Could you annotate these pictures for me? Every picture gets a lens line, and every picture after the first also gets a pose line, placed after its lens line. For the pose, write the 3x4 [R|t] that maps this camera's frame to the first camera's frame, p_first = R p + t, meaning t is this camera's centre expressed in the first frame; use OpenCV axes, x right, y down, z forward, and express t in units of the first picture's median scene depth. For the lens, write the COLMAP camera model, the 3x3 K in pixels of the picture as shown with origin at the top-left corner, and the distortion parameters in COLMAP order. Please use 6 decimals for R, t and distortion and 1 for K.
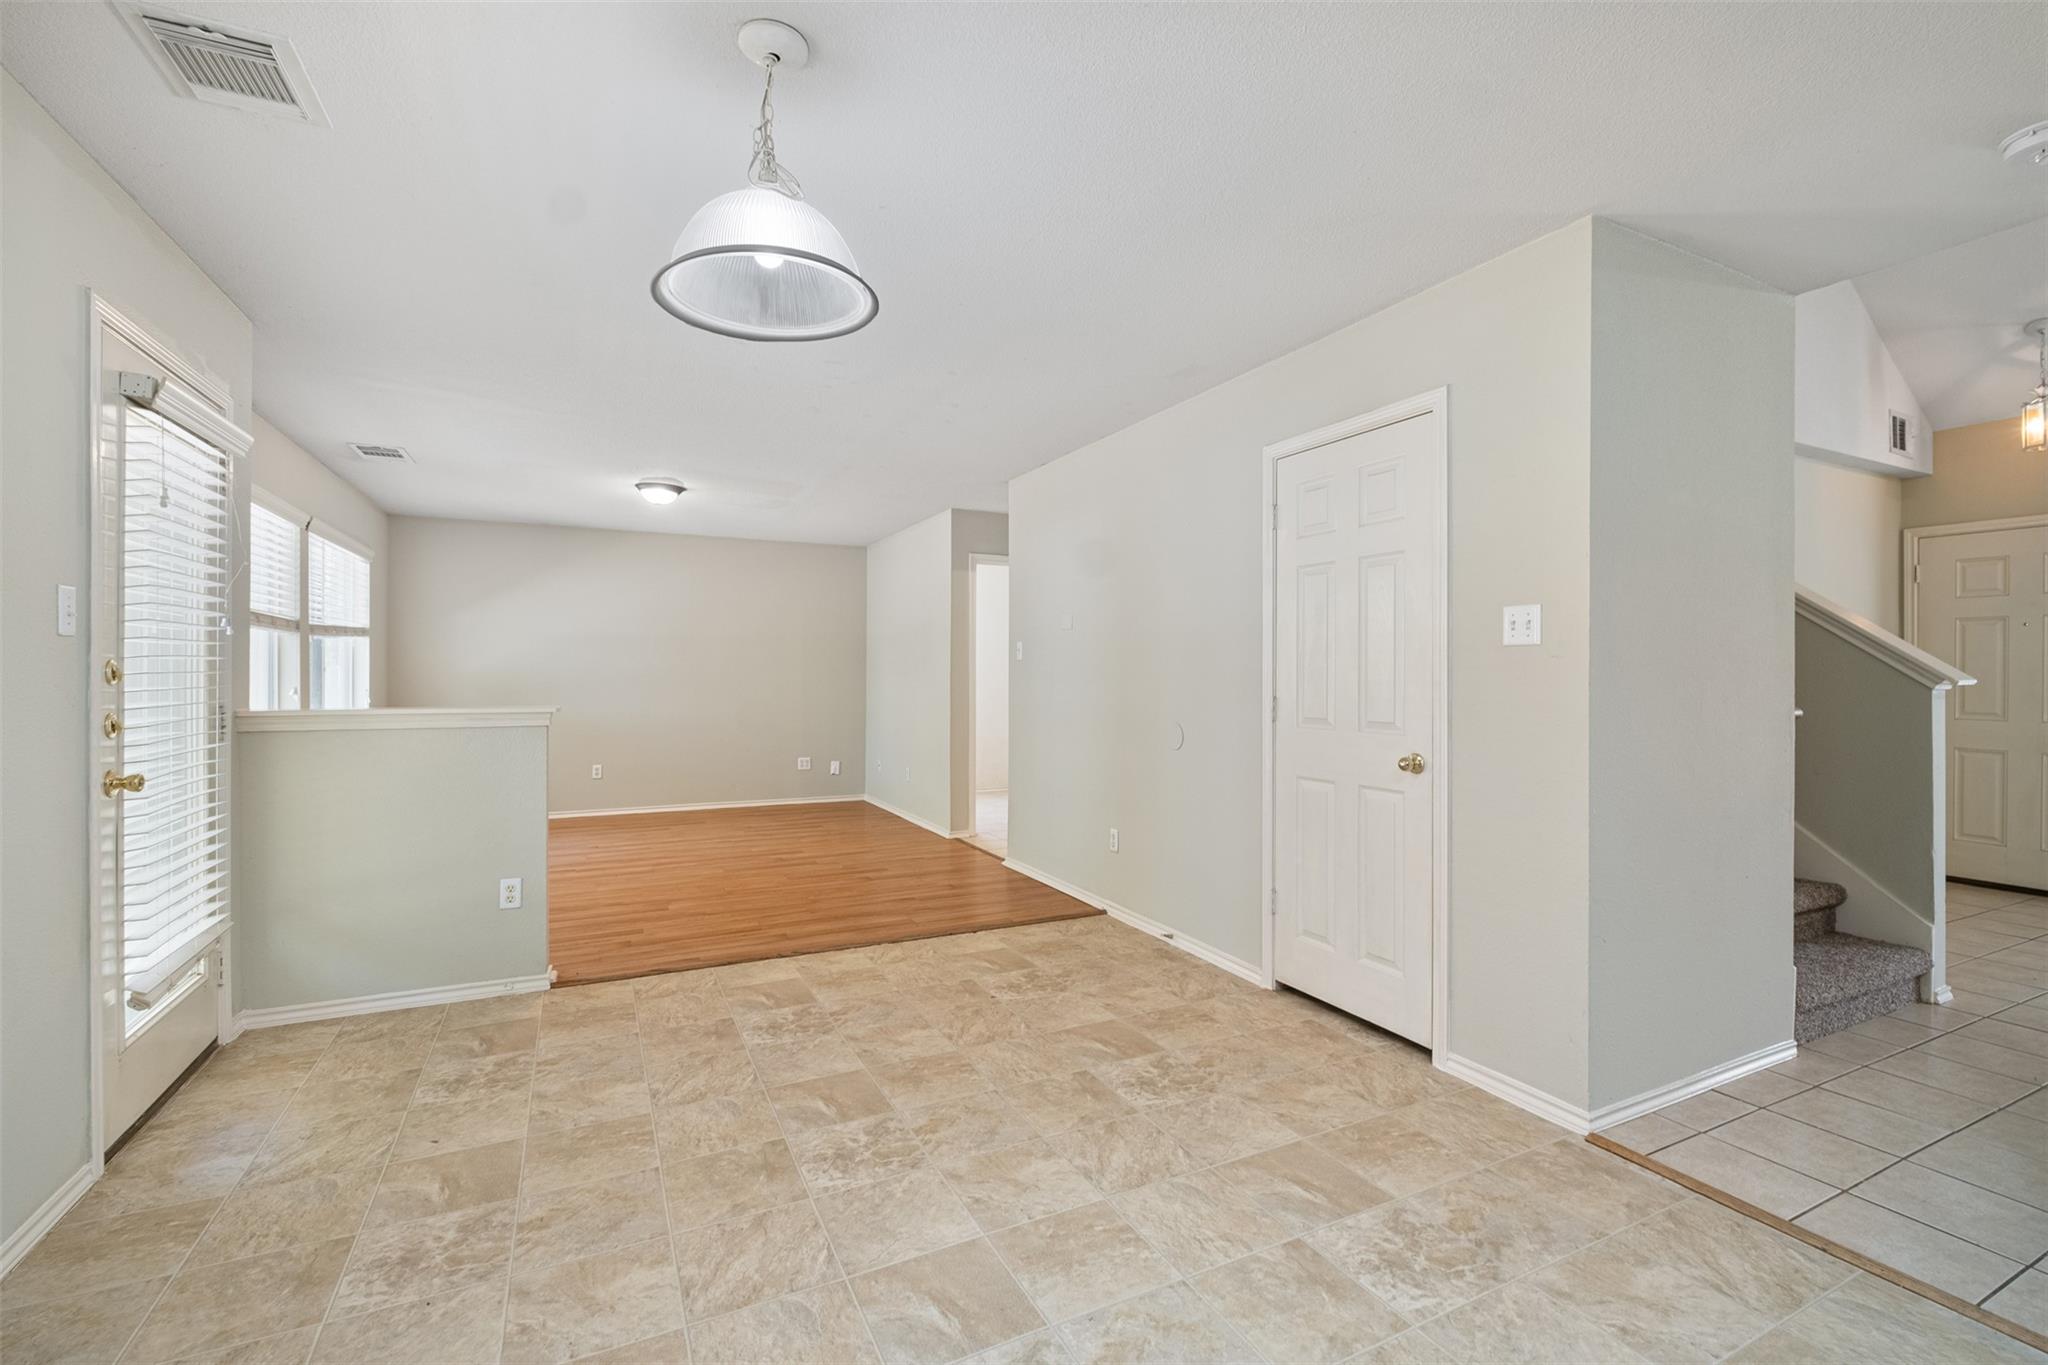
lens RADIAL K [[885.5, 0, 1032.9], [0, 885.5, 676.4], [0, 0, 1]] dist [-0.003959, -0.001607]
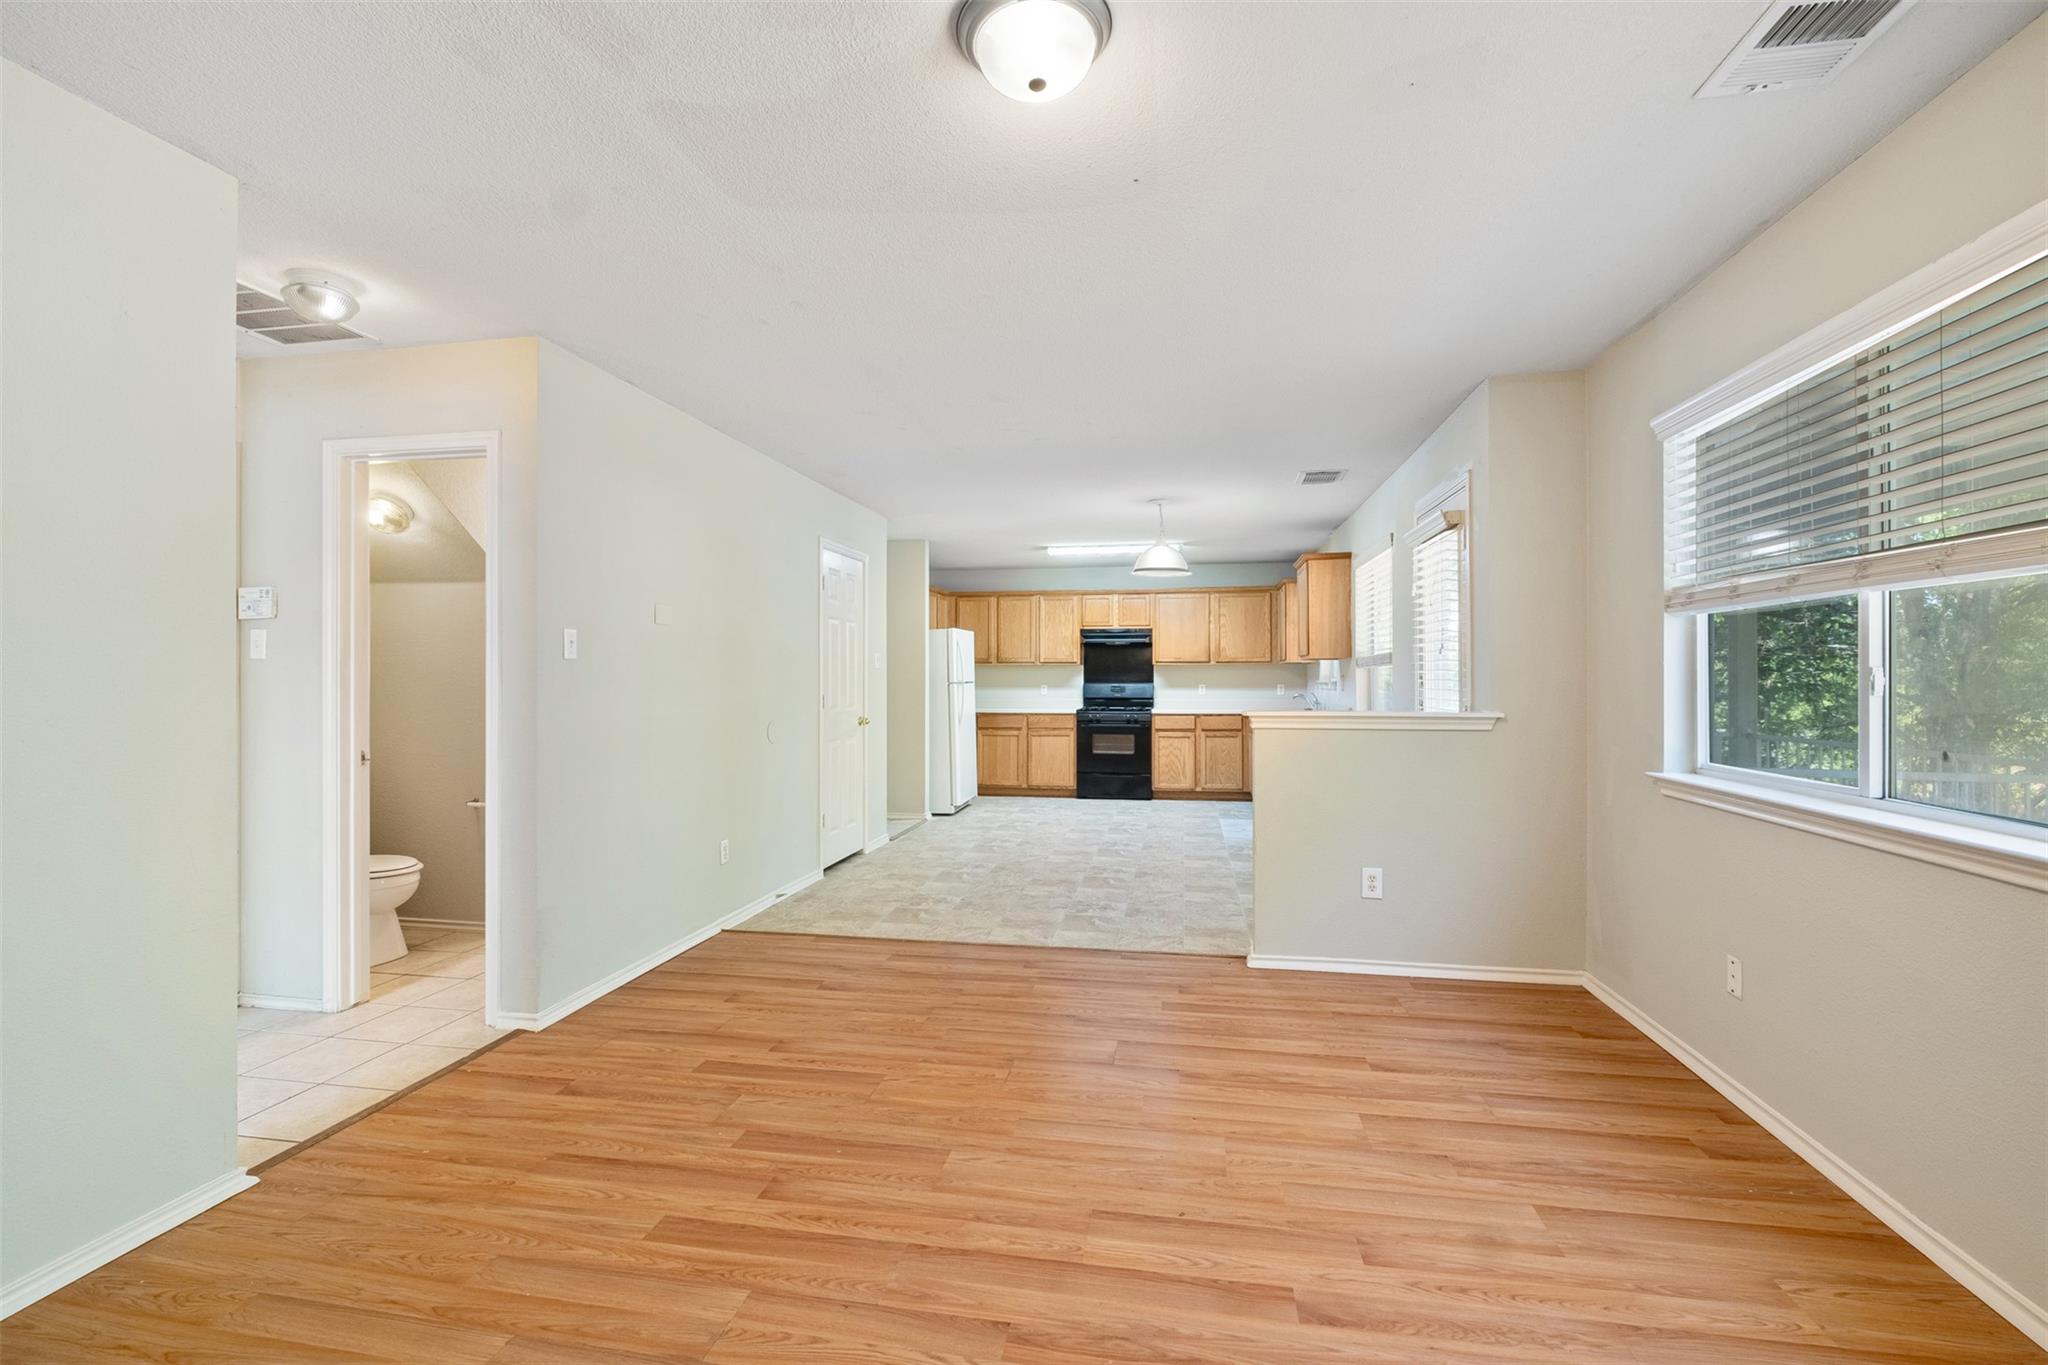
lens RADIAL K [[885.5, 0, 1028.8], [0, 885.5, 676.8], [0, 0, 1]] dist [-0.003959, -0.001607]
pose [[-0.798318, 0.000191, 0.602236, -0.817175], [0.003053, 0.999988, 0.003730, -0.010309], [-0.602228, 0.004816, -0.798309, 1.690377]]
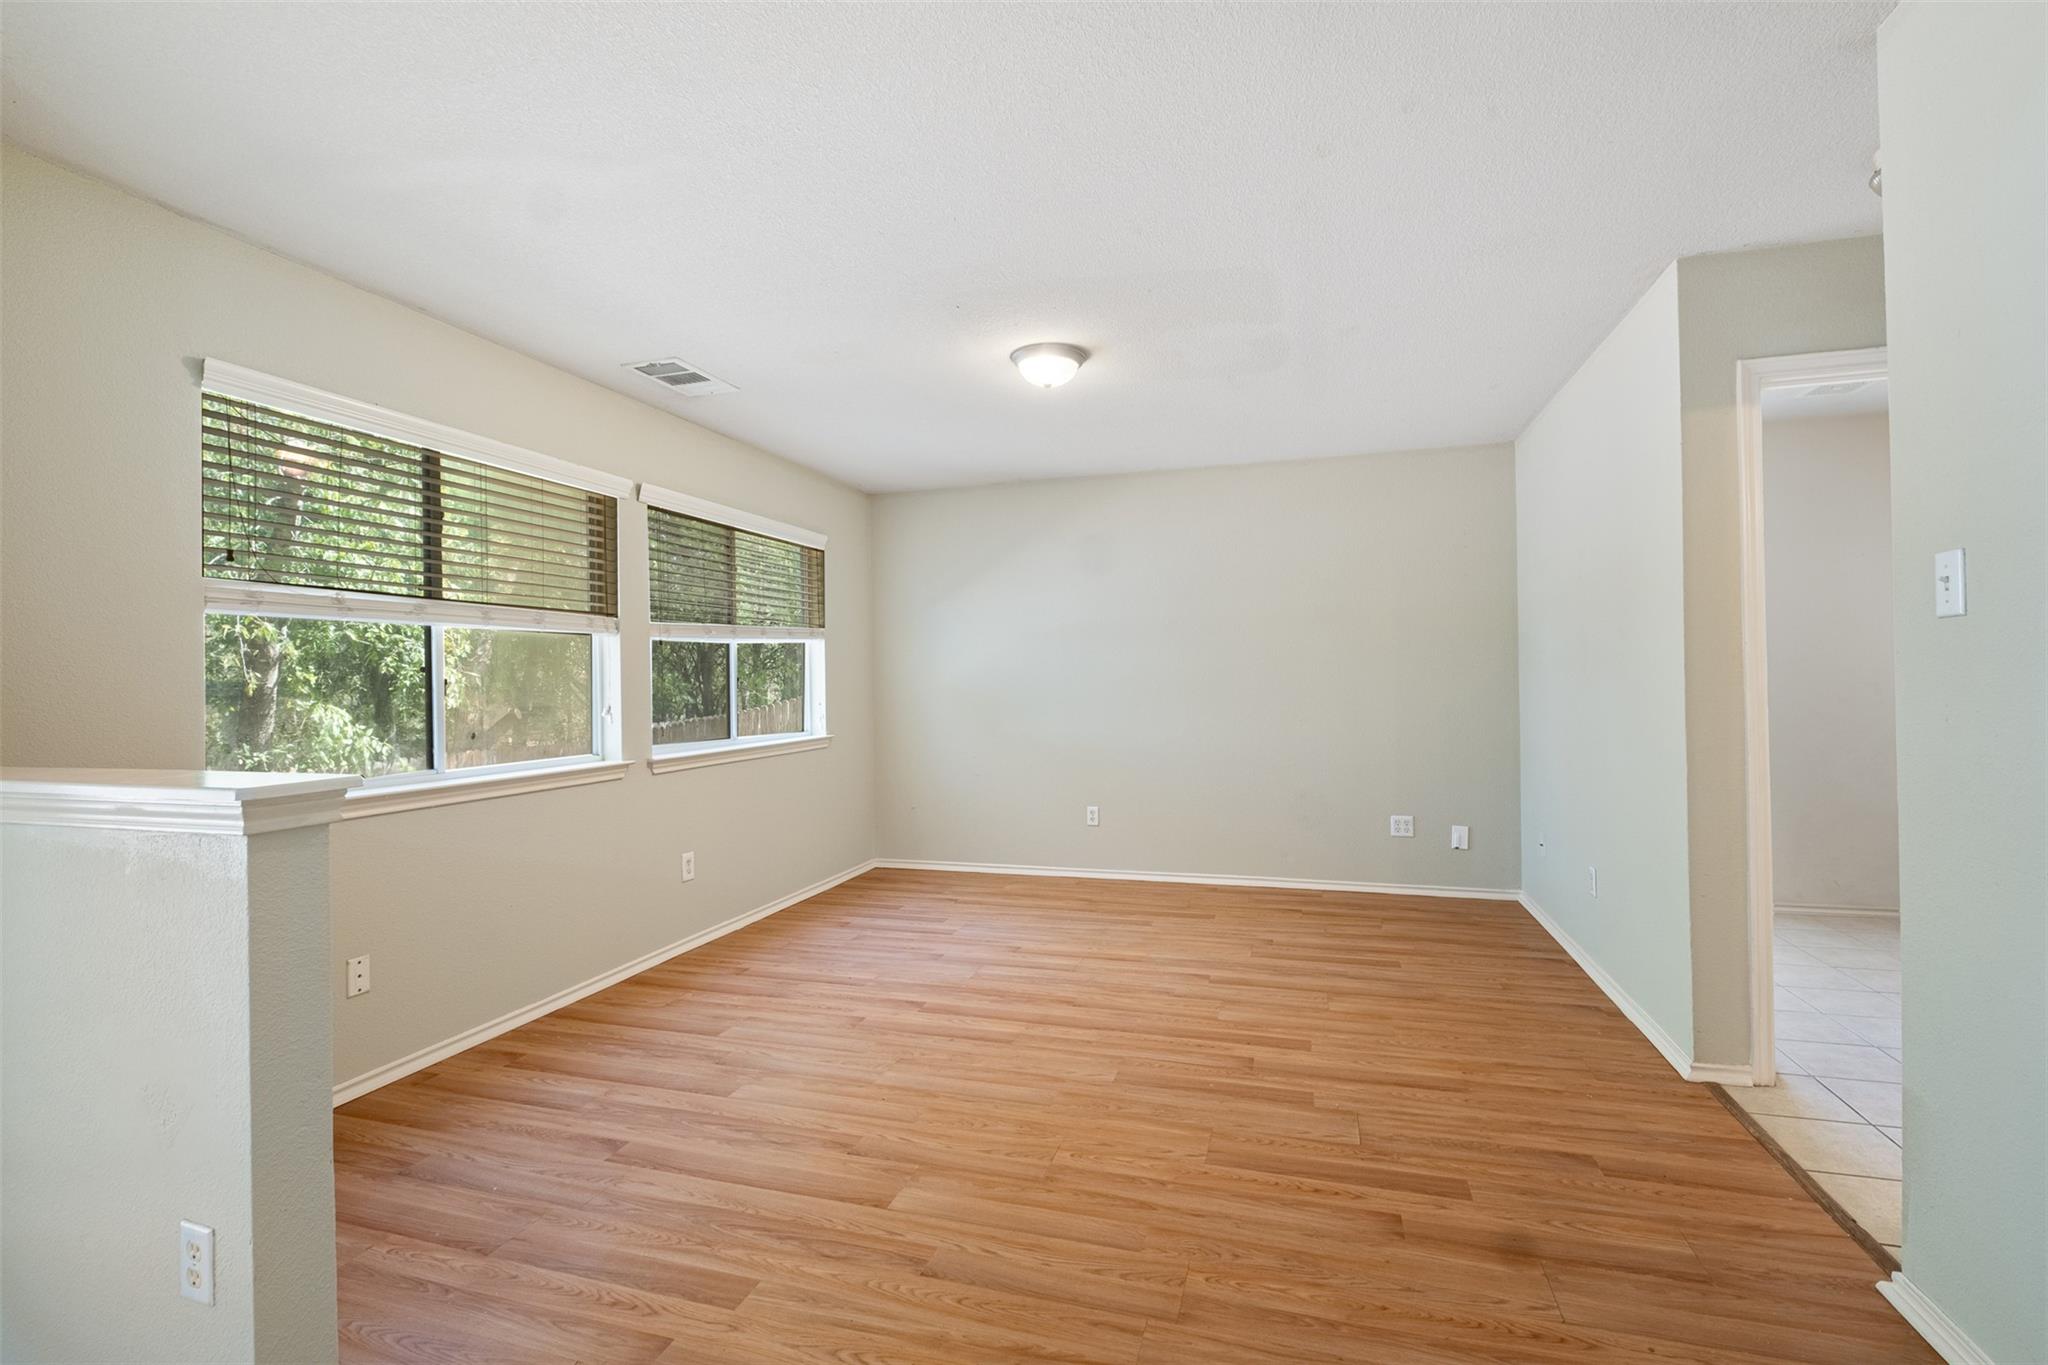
lens RADIAL K [[885.5, 0, 1030.5], [0, 885.5, 675.9], [0, 0, 1]] dist [-0.003959, -0.001607]
pose [[0.721992, -0.017388, -0.691683, -0.047834], [0.015789, 0.999838, -0.008653, -0.001548], [0.691721, -0.004673, 0.722149, 0.785801]]
